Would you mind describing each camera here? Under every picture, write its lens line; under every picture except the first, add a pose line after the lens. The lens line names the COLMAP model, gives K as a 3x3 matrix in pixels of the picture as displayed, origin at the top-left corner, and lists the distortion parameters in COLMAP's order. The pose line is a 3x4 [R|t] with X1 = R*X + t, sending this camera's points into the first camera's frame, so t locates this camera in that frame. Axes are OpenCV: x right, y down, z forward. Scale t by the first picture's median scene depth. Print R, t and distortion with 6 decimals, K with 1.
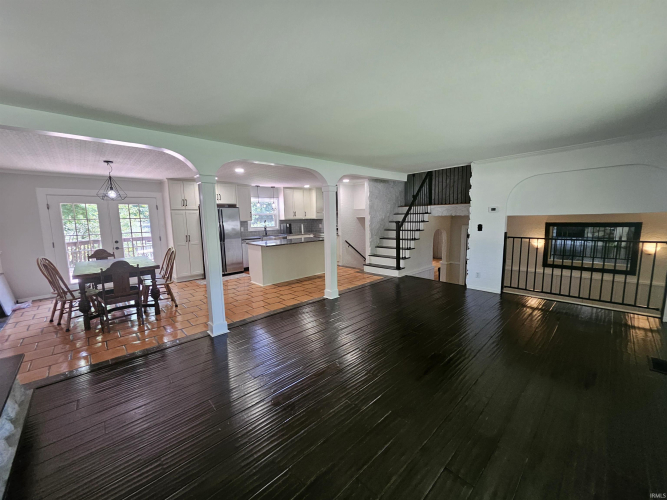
lens RADIAL K [[262.9, 0, 331.0], [0, 262.9, 248.5], [0, 0, 1]] dist [0.003050, 0.000652]
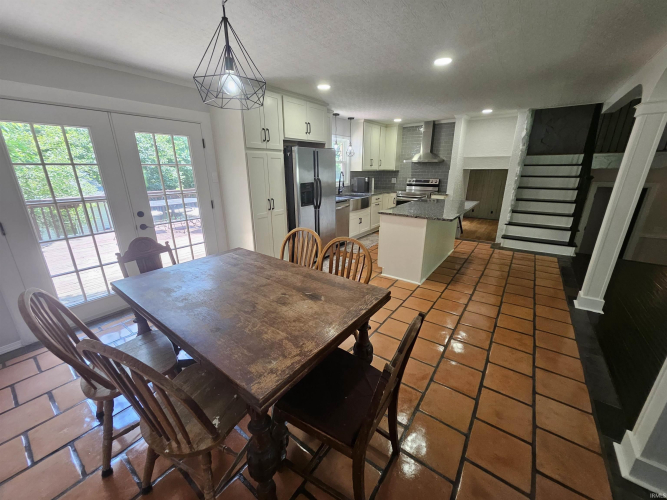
lens RADIAL K [[262.9, 0, 331.4], [0, 262.9, 252.1], [0, 0, 1]] dist [0.003050, 0.000652]
pose [[0.982663, -0.041074, 0.180792, -0.424512], [0.005983, 0.981668, 0.190507, -0.035945], [-0.185303, -0.186122, 0.964894, 0.342781]]
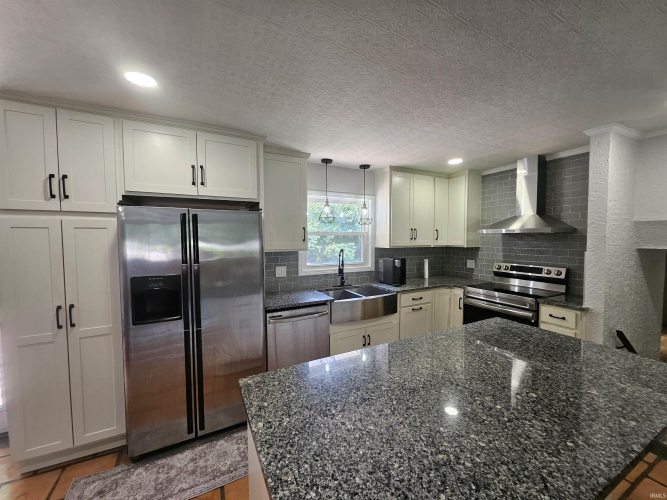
lens RADIAL K [[262.9, 0, 334.4], [0, 262.9, 248.7], [0, 0, 1]] dist [0.003050, 0.000652]
pose [[0.963636, 0.029671, -0.265565, -0.165218], [-0.049830, 0.996337, -0.069492, -0.084269], [0.262531, 0.080198, 0.961585, 0.653611]]
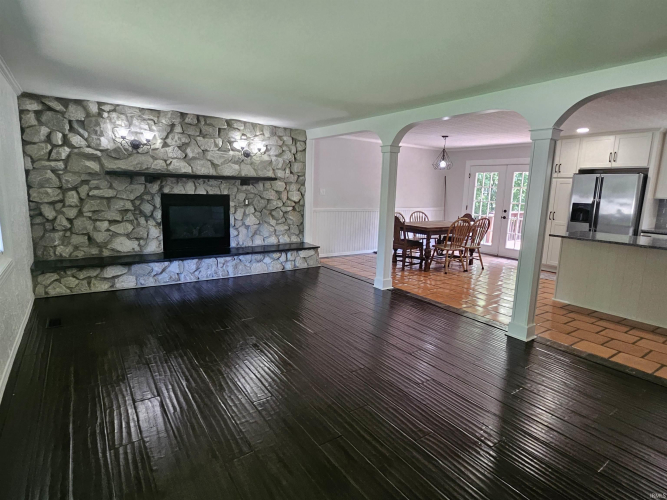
lens RADIAL K [[365.9, 0, 333.9], [0, 365.9, 246.9], [0, 0, 1]] dist [0.015615, 0.000028]
pose [[-0.144089, 0.177608, -0.973496, 0.485258], [-0.149846, 0.968501, 0.198876, -0.055658], [0.978154, 0.174531, -0.112936, 0.422442]]
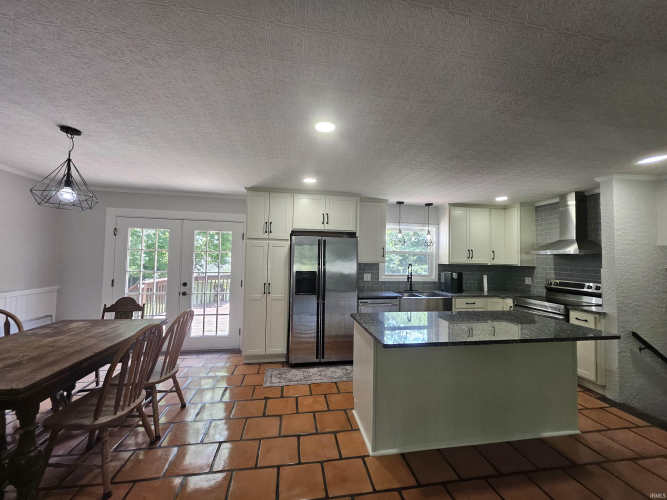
lens RADIAL K [[262.9, 0, 334.0], [0, 262.9, 249.3], [0, 0, 1]] dist [0.003050, 0.000652]
pose [[0.833792, 0.020303, -0.551706, -0.085804], [-0.105545, 0.986754, -0.123196, -0.055013], [0.541897, 0.160950, 0.824890, 0.481009]]
